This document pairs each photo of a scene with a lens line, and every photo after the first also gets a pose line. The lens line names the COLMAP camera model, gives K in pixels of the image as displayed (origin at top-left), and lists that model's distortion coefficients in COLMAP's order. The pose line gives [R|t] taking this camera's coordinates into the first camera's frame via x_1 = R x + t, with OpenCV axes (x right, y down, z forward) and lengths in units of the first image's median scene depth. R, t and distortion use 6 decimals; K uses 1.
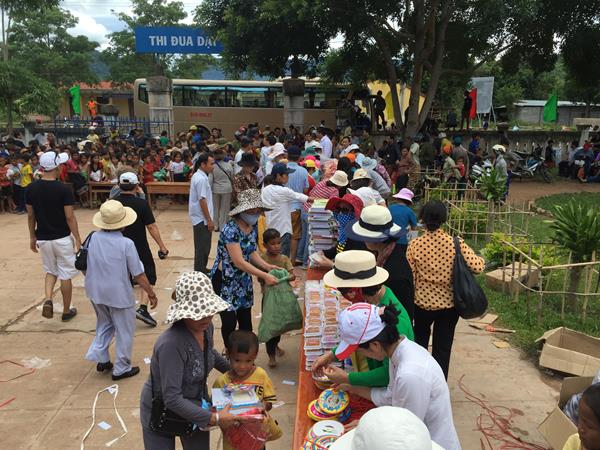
lens RADIAL K [[540.2, 0, 300.0], [0, 540.2, 225.0], [0, 0, 1]] dist [0.002808, -0.007022]
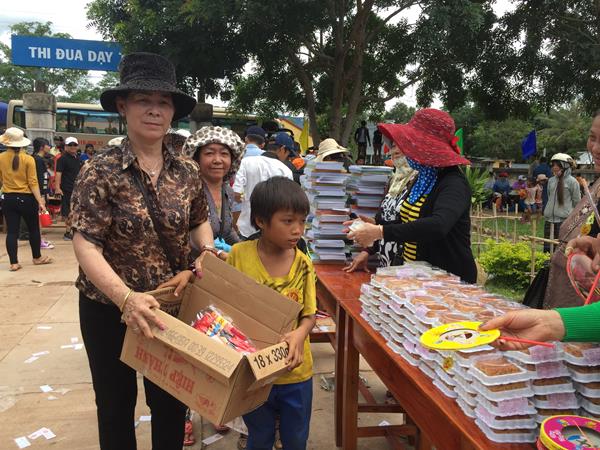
lens RADIAL K [[540.2, 0, 300.0], [0, 540.2, 225.0], [0, 0, 1]] dist [0.002808, -0.007022]
pose [[0.979010, 0.003332, 0.203787, -0.040840], [0.017453, 0.994823, -0.100113, 0.033243], [-0.203066, 0.101568, 0.973883, 0.137407]]
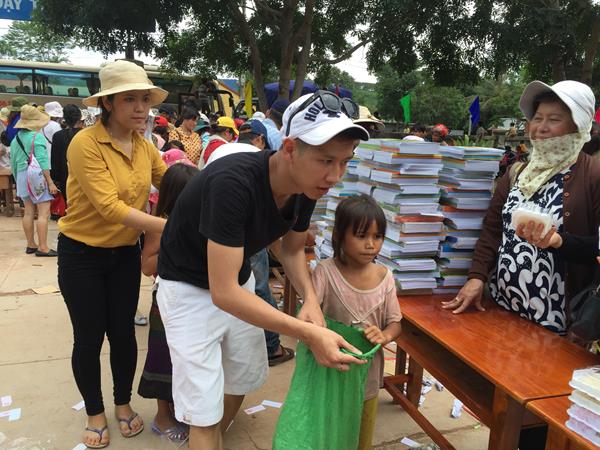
lens RADIAL K [[519.6, 0, 308.7], [0, 519.6, 223.0], [0, 0, 1]] dist [0.076378, -0.110386]
pose [[0.934650, -0.032134, 0.354114, -0.059765], [0.044756, 0.998619, -0.027511, 0.011322], [-0.352741, 0.041562, 0.934797, 0.222705]]
